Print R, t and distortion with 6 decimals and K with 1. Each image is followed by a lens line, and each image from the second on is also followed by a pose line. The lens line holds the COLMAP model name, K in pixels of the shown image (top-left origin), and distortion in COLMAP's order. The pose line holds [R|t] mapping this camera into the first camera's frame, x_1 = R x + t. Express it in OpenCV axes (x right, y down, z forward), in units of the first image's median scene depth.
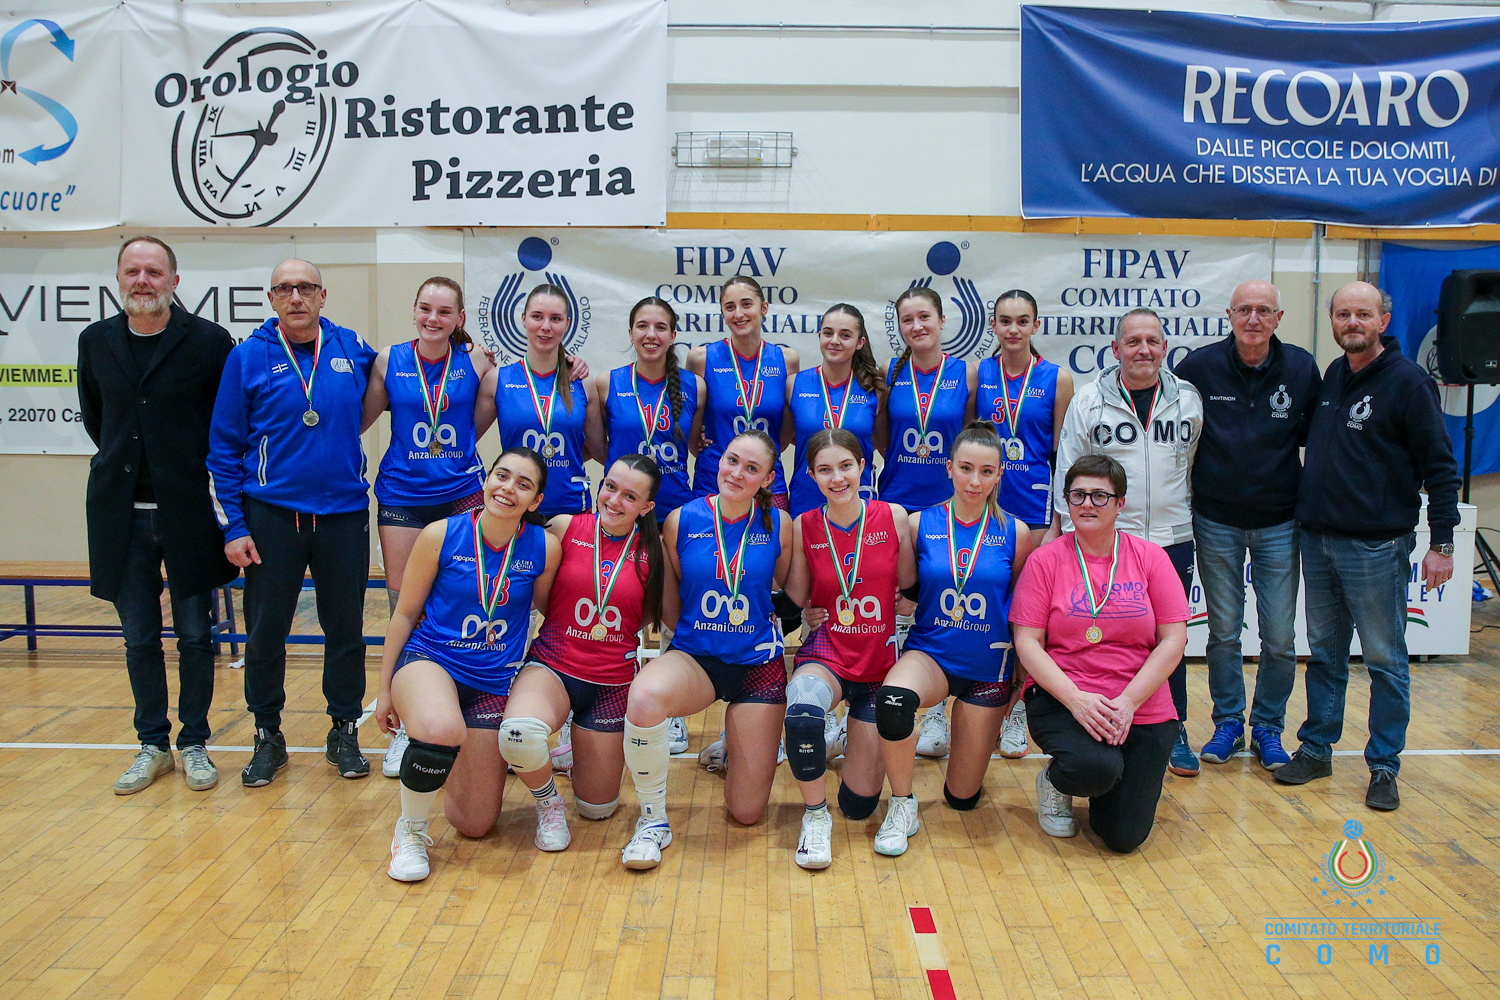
lens RADIAL K [[1311.1, 0, 746.1], [0, 1311.1, 439.0], [0, 0, 1]] dist [-0.098874, 0.056459]
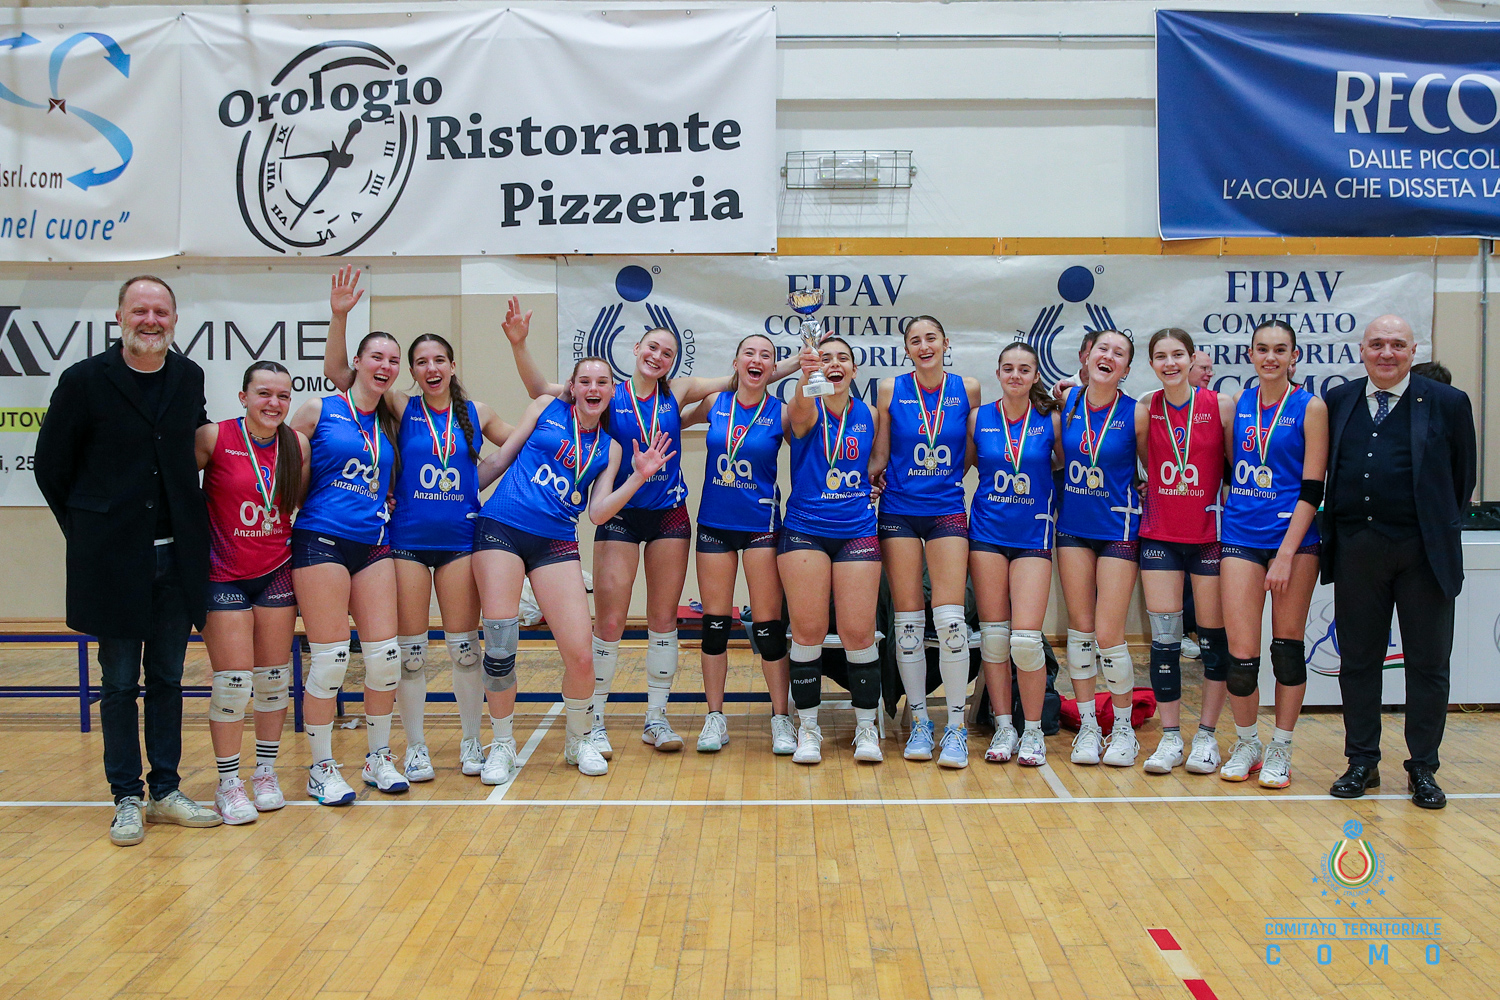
lens RADIAL K [[1559.0, 0, 743.4], [0, 1559.0, 434.0], [0, 0, 1]] dist [-0.030079, 0.000000]
pose [[0.999933, -0.010875, -0.003843, -0.082147], [0.010711, 0.999126, -0.040393, 0.010365], [0.004279, 0.040350, 0.999176, -0.101768]]
